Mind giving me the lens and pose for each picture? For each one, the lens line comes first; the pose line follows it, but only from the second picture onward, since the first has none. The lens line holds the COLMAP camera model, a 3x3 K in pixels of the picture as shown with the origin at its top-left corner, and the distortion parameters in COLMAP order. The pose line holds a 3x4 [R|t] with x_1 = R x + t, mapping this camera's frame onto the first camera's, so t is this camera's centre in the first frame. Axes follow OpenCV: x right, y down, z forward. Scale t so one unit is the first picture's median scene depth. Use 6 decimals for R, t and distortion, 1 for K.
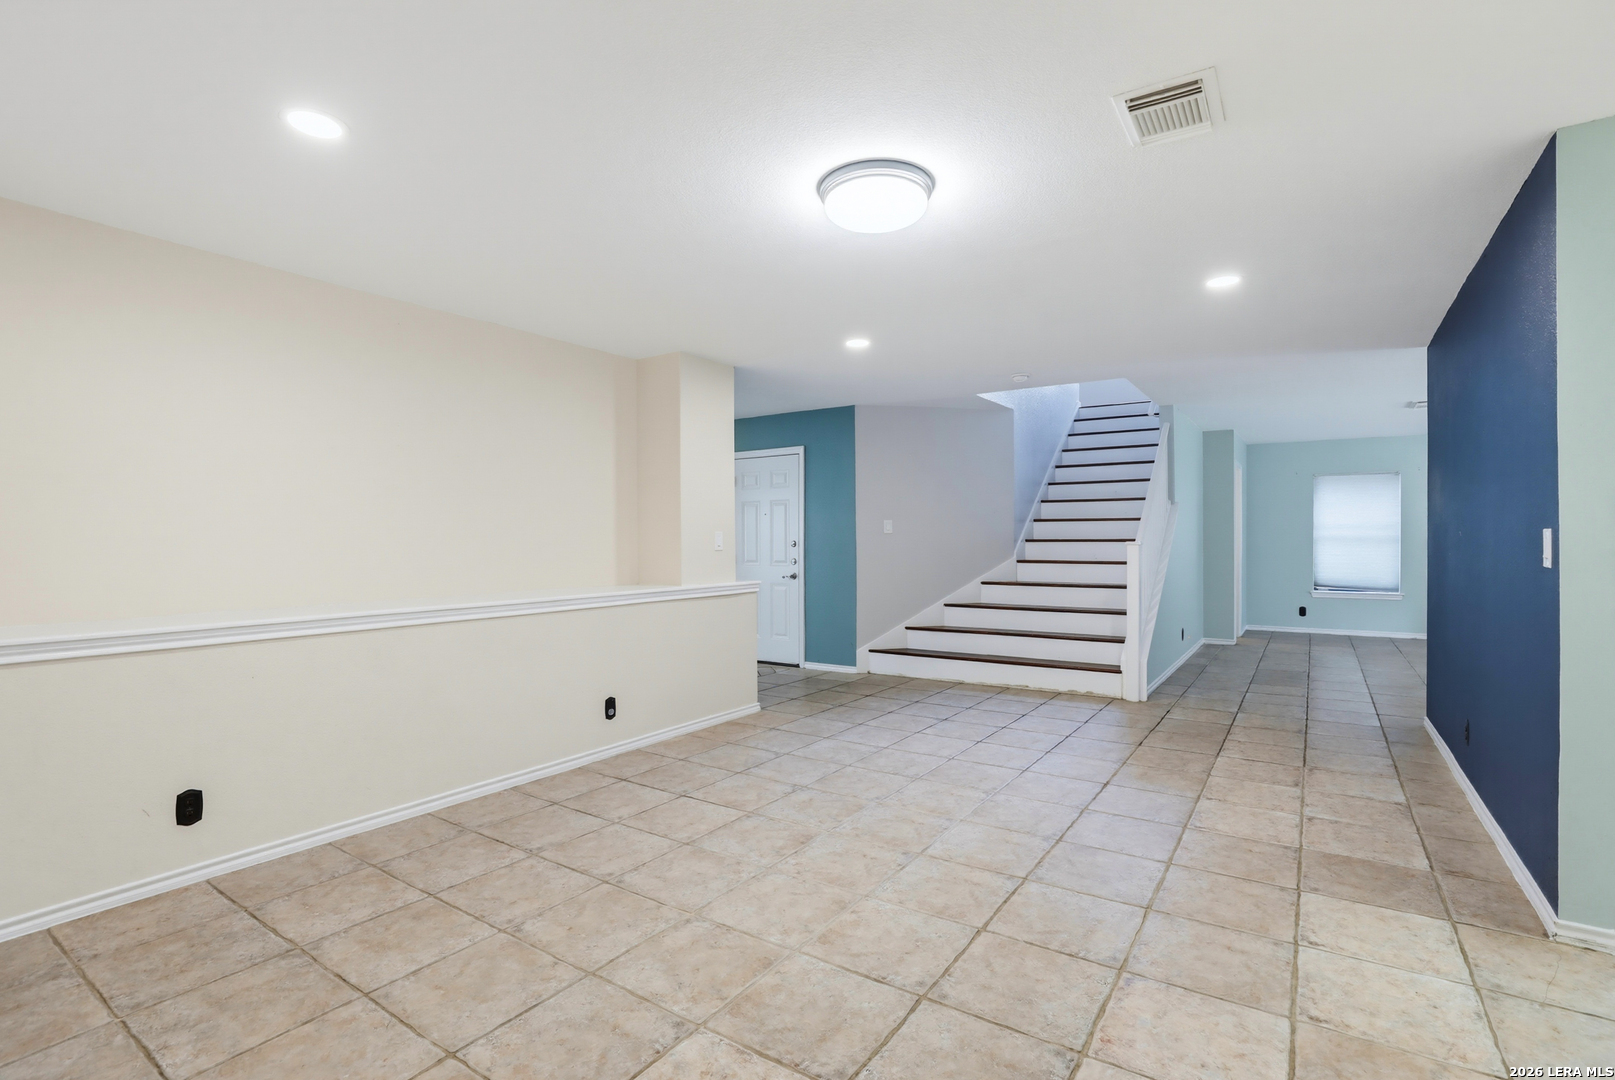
lens RADIAL K [[742.5, 0, 809.7], [0, 742.5, 545.9], [0, 0, 1]] dist [-0.021580, 0.003745]
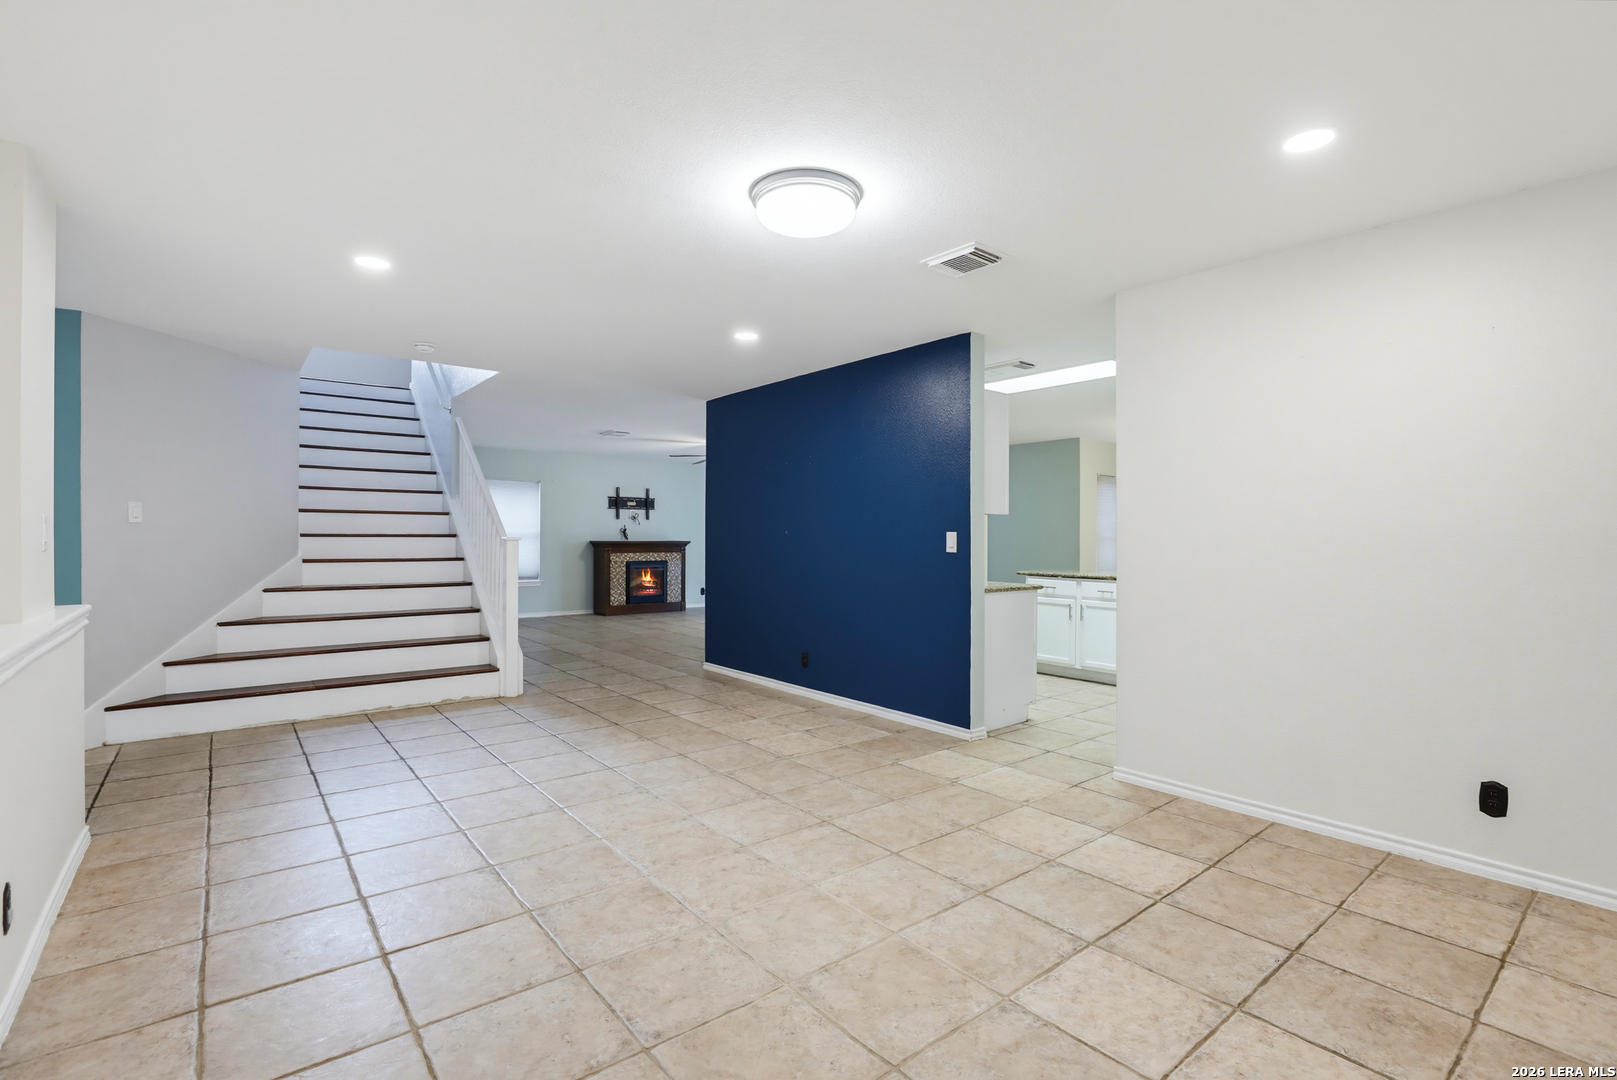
lens RADIAL K [[743.4, 0, 802.5], [0, 743.4, 536.4], [0, 0, 1]] dist [-0.021580, 0.003745]
pose [[0.303213, 0.009425, 0.952876, -0.856095], [-0.005093, 0.999953, -0.008270, -0.005692], [-0.952909, -0.002345, 0.303246, 0.648700]]
